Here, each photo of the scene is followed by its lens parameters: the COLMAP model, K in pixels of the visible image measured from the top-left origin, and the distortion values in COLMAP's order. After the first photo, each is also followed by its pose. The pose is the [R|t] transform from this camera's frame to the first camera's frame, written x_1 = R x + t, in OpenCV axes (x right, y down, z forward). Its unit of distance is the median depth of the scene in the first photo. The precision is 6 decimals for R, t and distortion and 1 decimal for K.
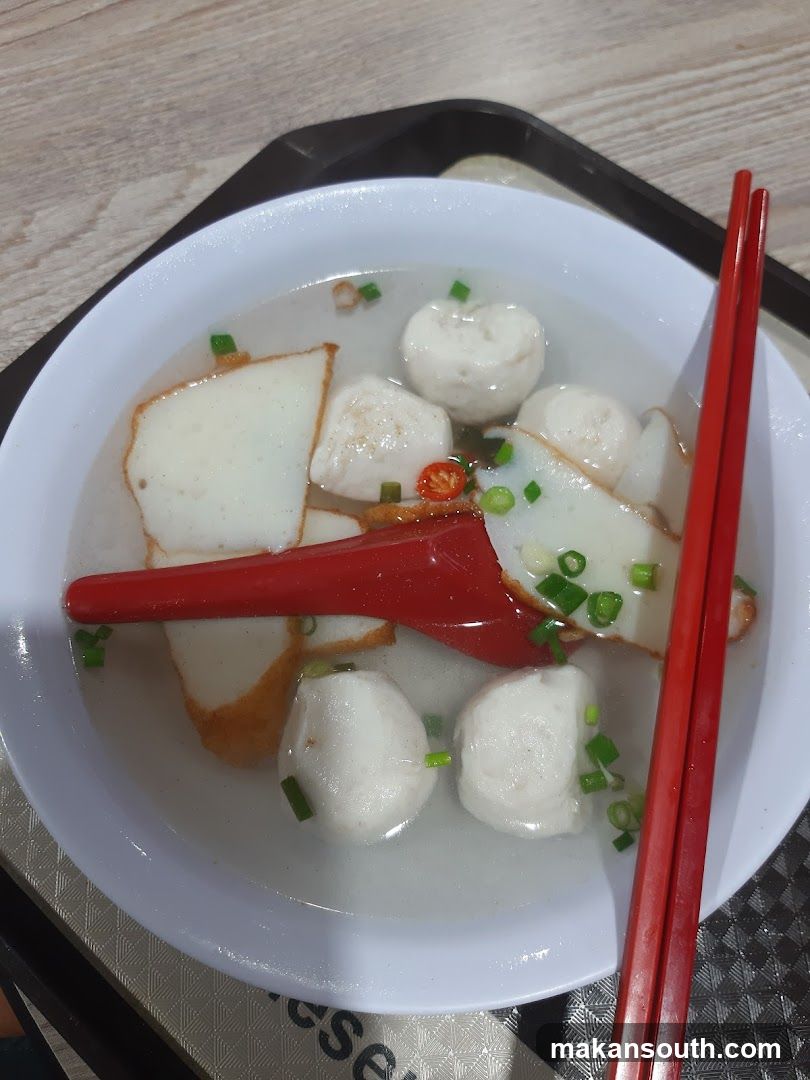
lens RADIAL K [[814.9, 0, 401.2], [0, 814.9, 545.4], [0, 0, 1]] dist [0.124293, -0.263477]
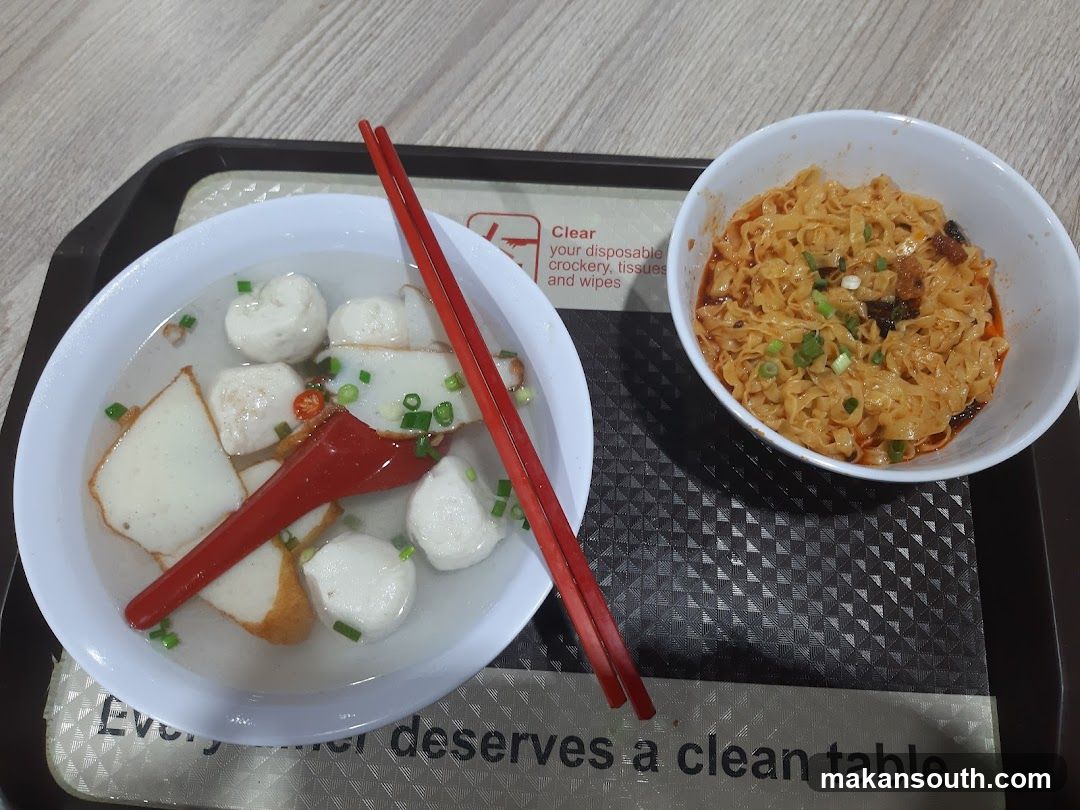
lens RADIAL K [[769.5, 0, 540.7], [0, 769.5, 386.6], [0, 0, 1]] dist [0.007853, -0.071236]
pose [[0.788355, -0.554645, 0.266204, 0.027835], [0.557108, 0.827174, 0.073585, 0.026129], [-0.261011, 0.090293, 0.961104, -0.449612]]
